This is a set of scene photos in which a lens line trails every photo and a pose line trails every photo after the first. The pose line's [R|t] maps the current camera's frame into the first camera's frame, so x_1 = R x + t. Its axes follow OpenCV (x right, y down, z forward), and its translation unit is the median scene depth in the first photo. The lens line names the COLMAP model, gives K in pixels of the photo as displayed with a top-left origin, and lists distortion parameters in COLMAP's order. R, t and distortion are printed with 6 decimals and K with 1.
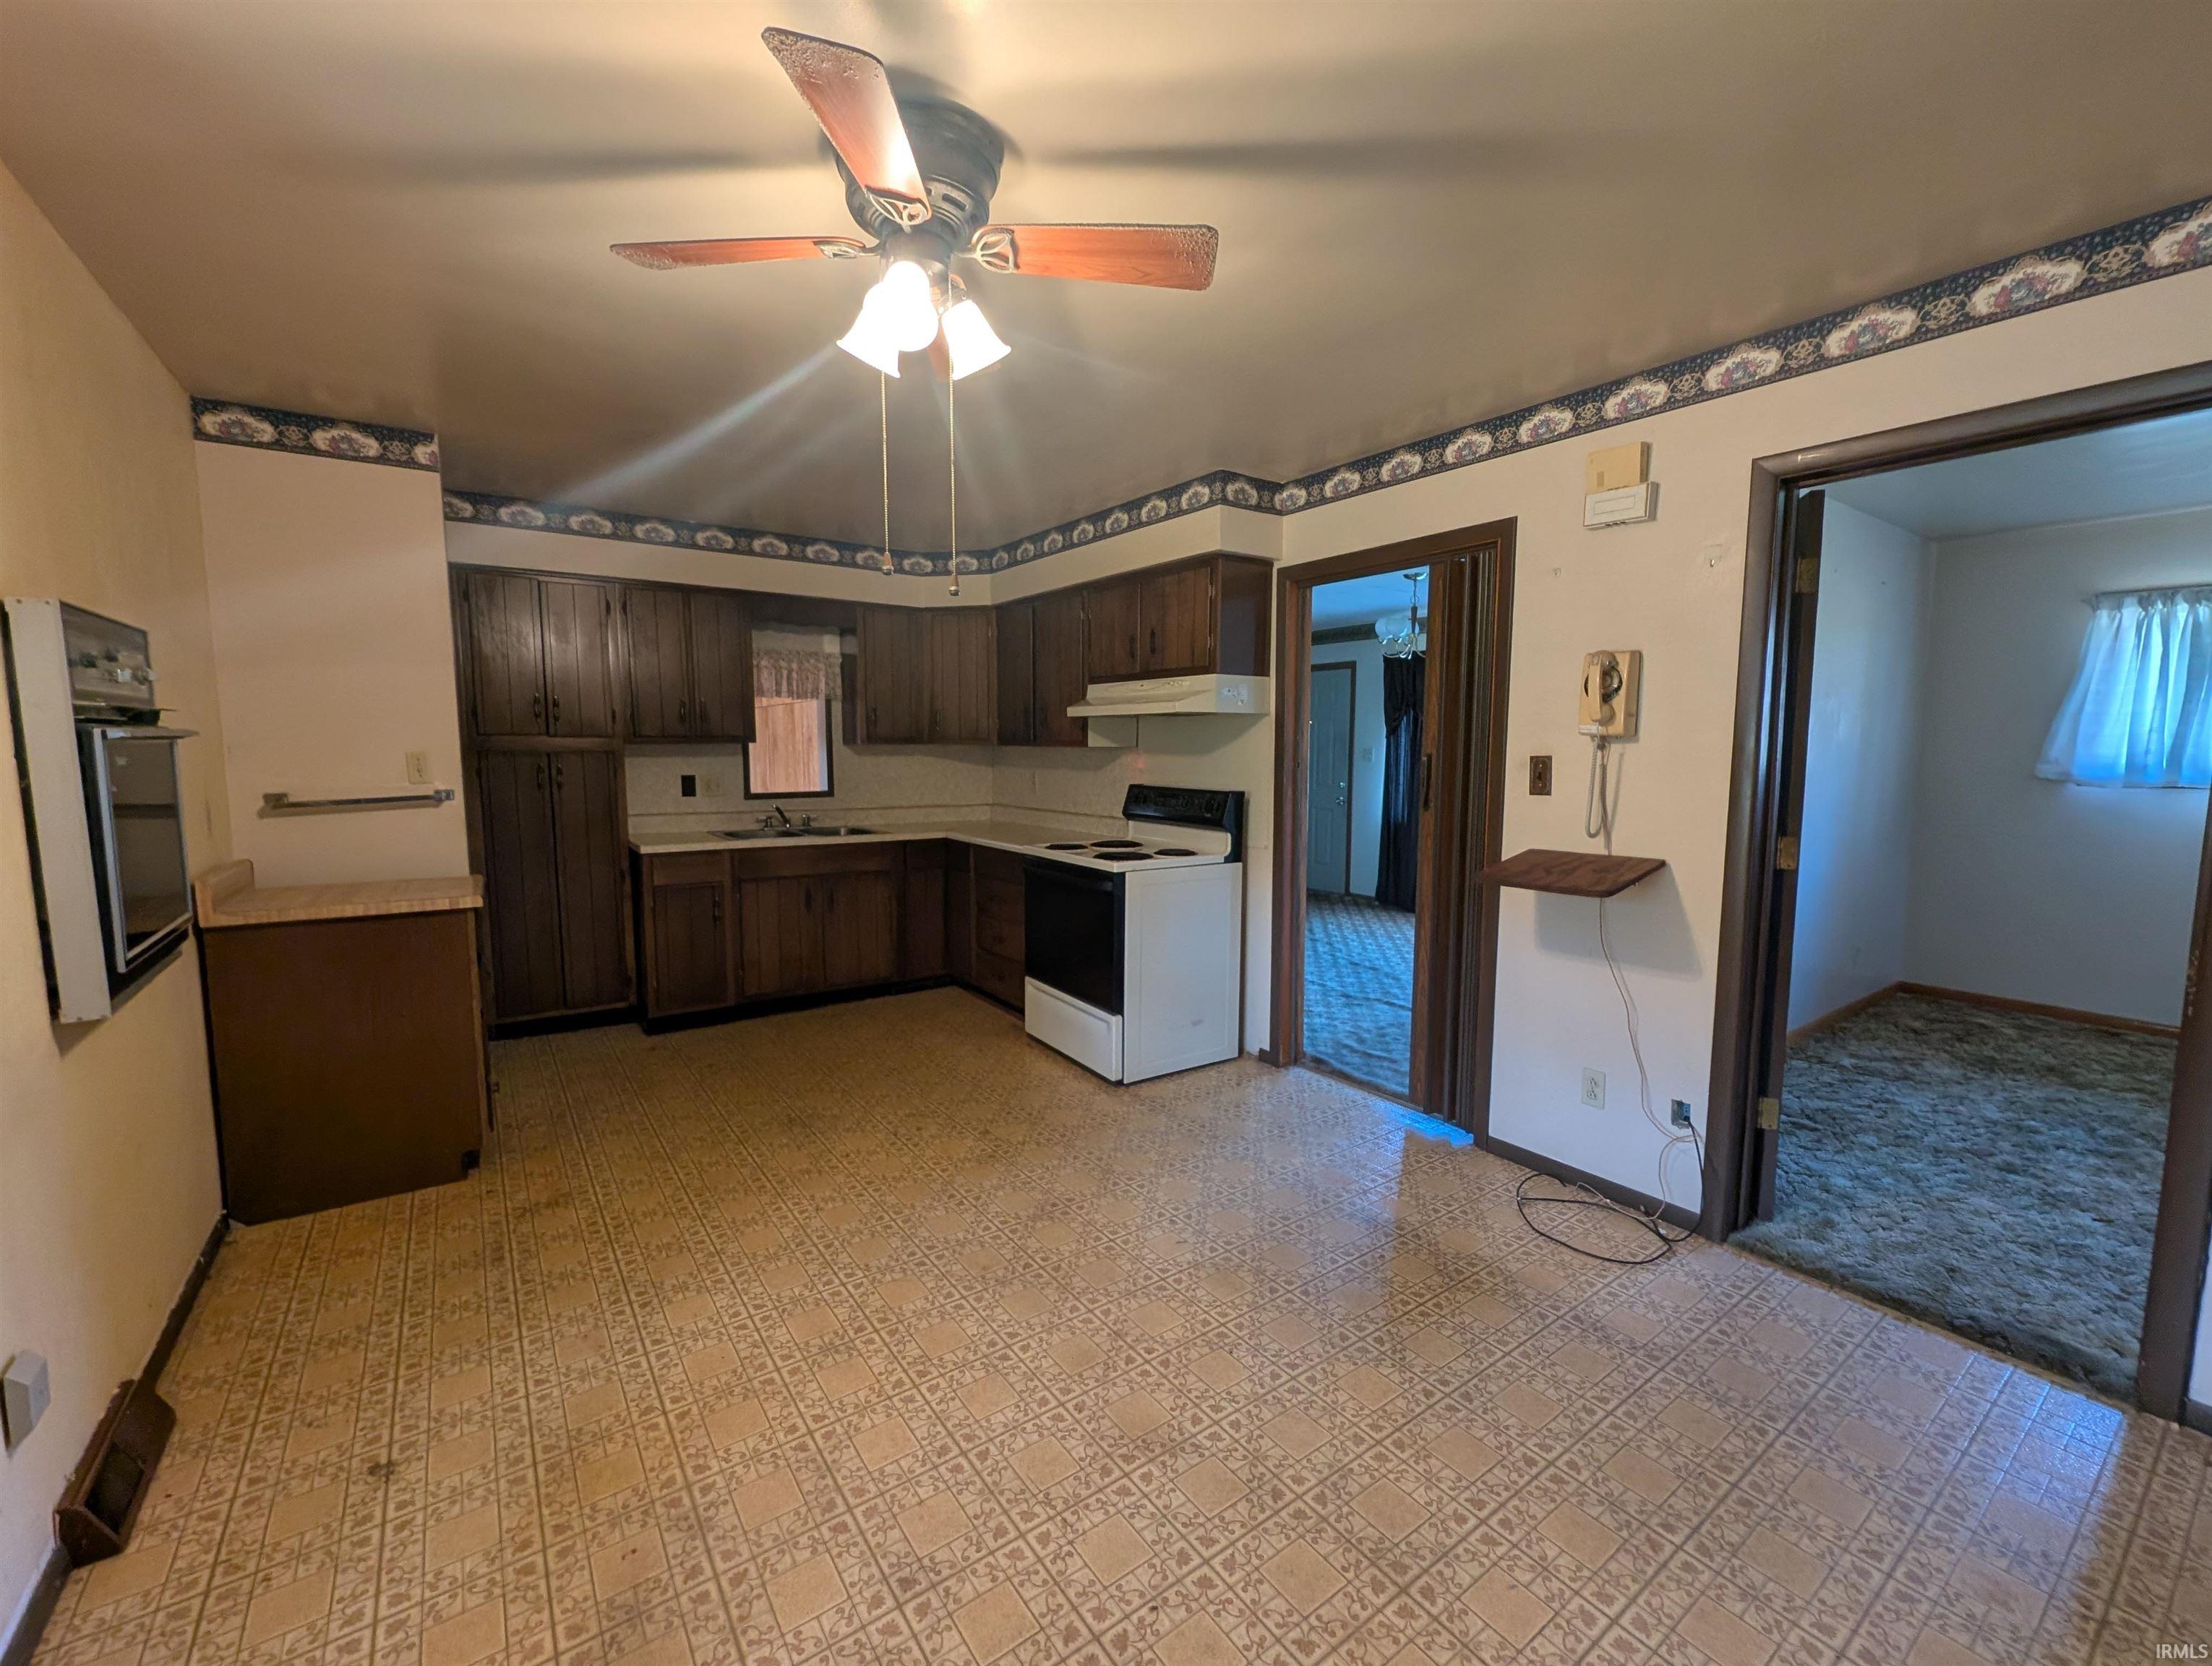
lens RADIAL K [[908.0, 0, 1104.5], [0, 908.0, 829.2], [0, 0, 1]] dist [0.000757, -0.002066]
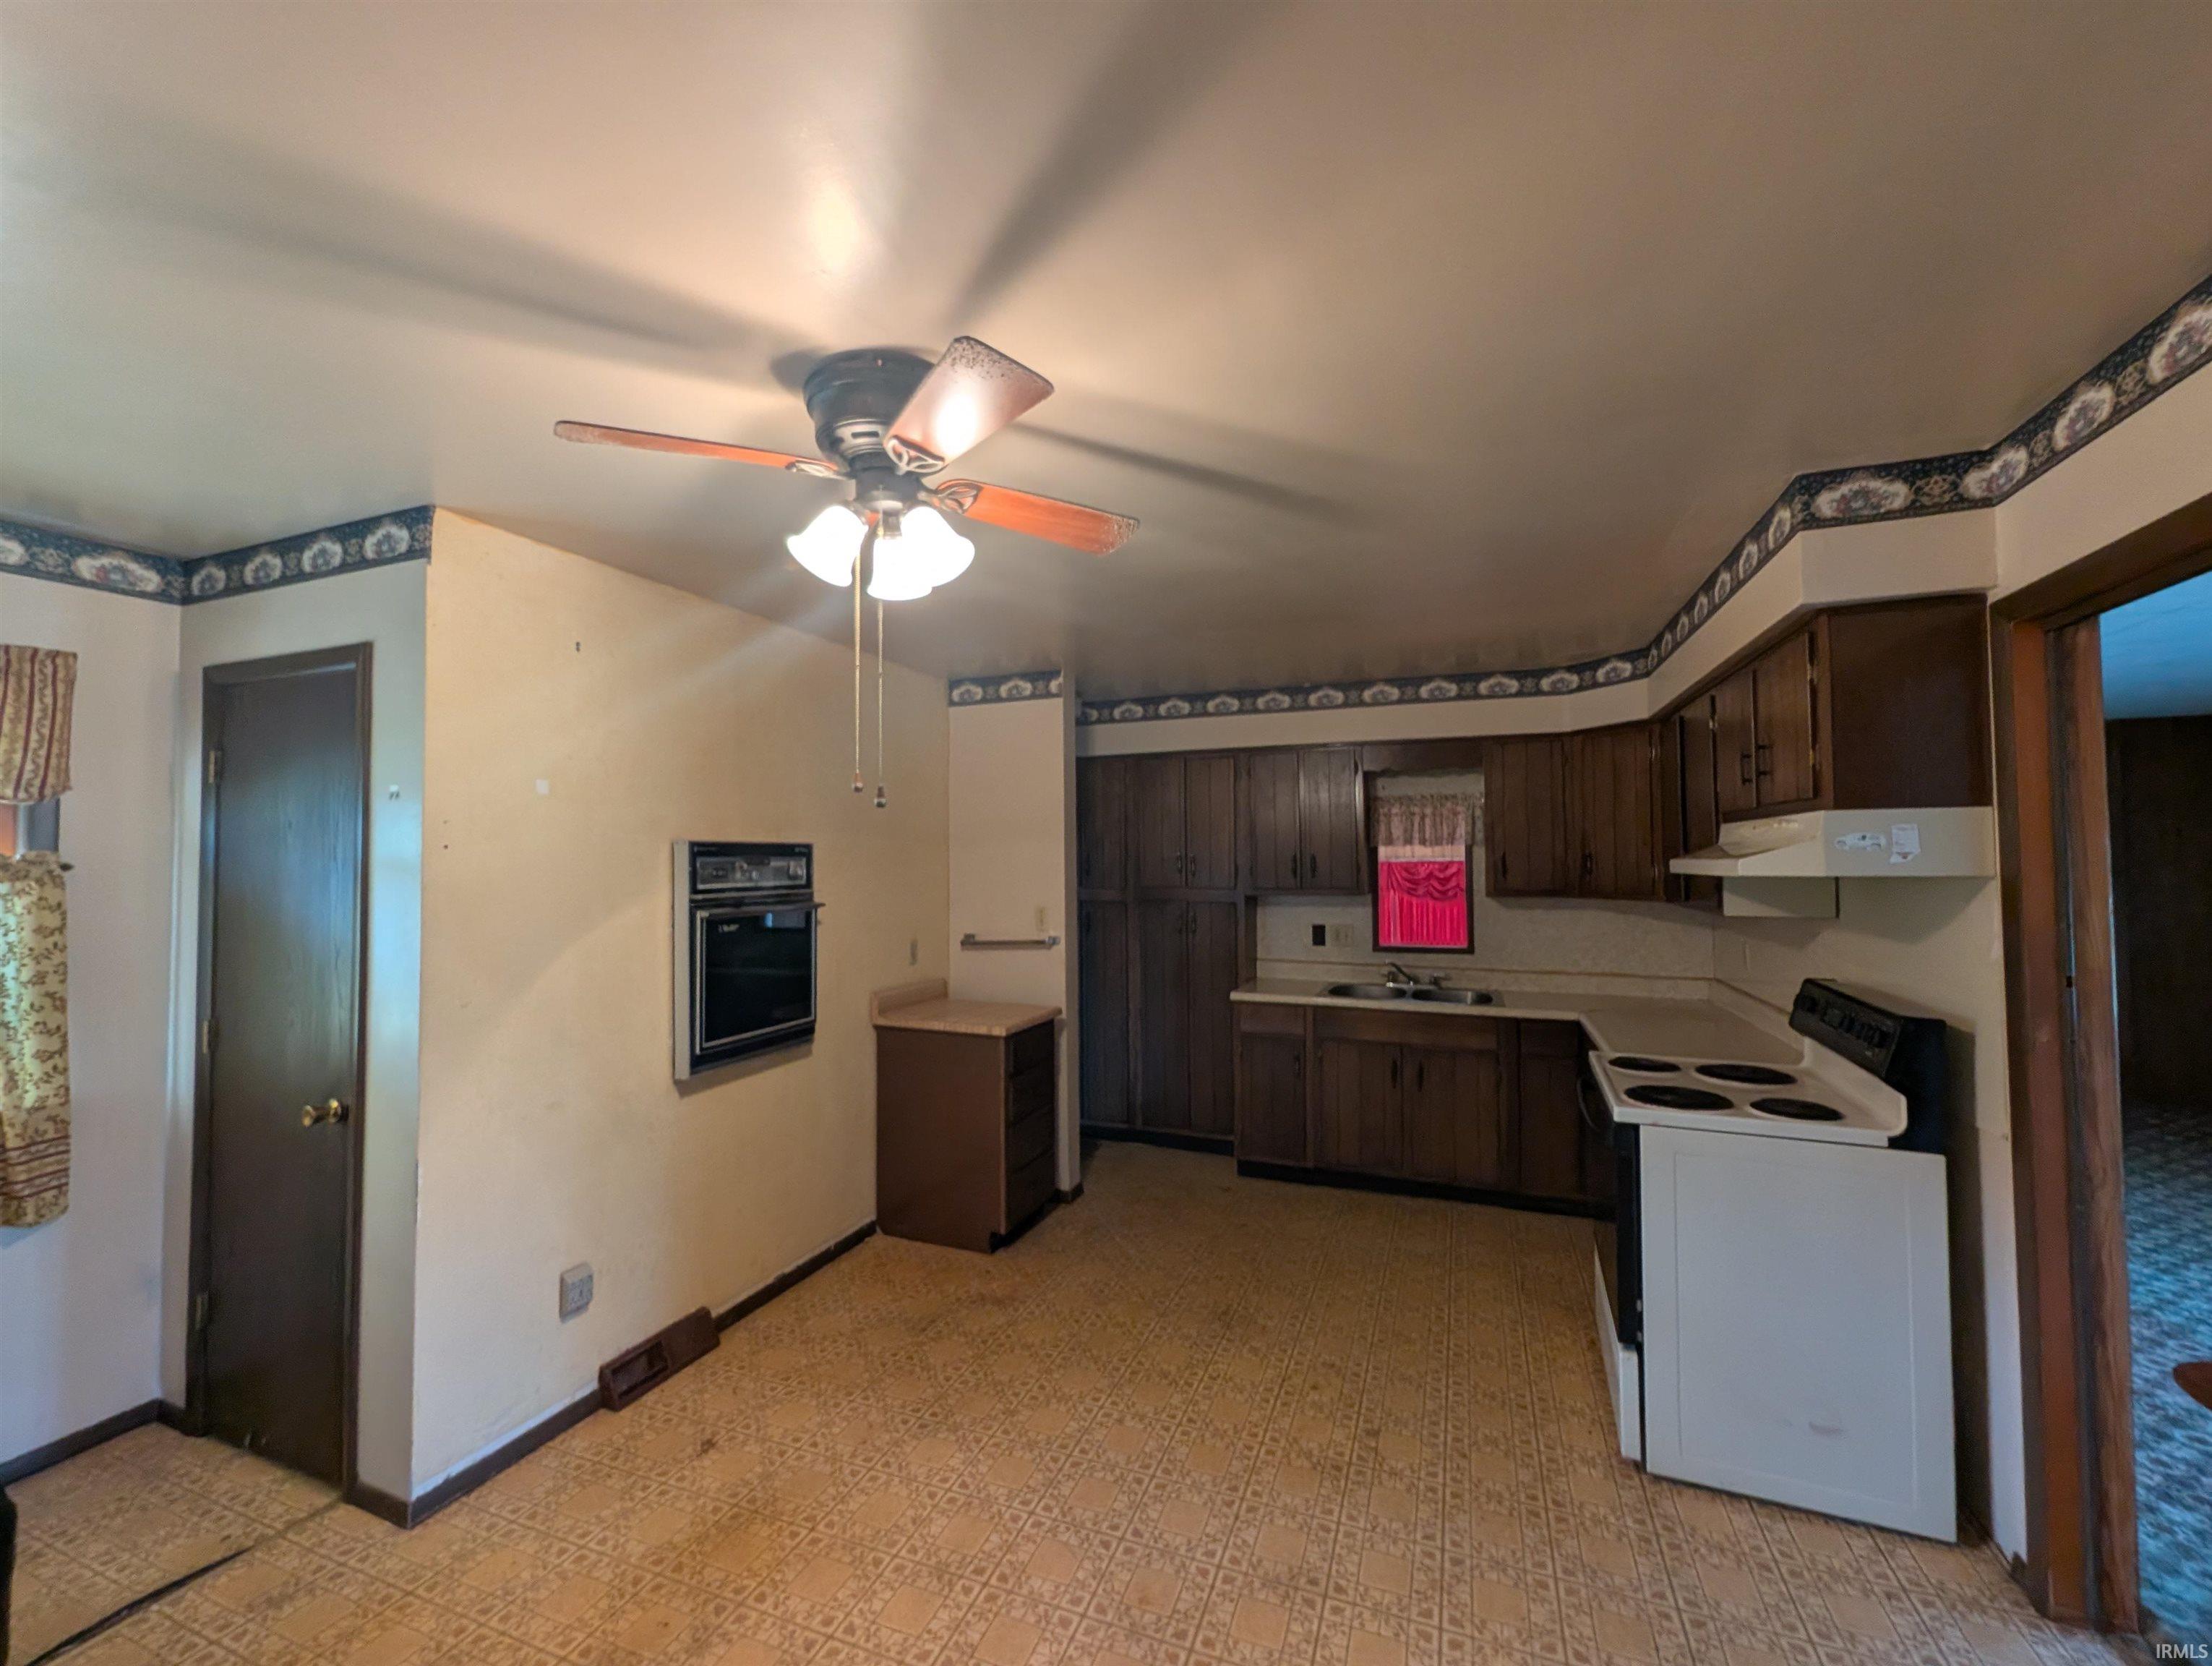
lens RADIAL K [[908.0, 0, 1102.8], [0, 908.0, 831.4], [0, 0, 1]] dist [0.000757, -0.002066]
pose [[0.549494, -0.035581, -0.834740, 0.339675], [-0.071372, 0.993442, -0.089328, -0.070727], [0.832444, 0.108663, 0.543351, 0.294784]]
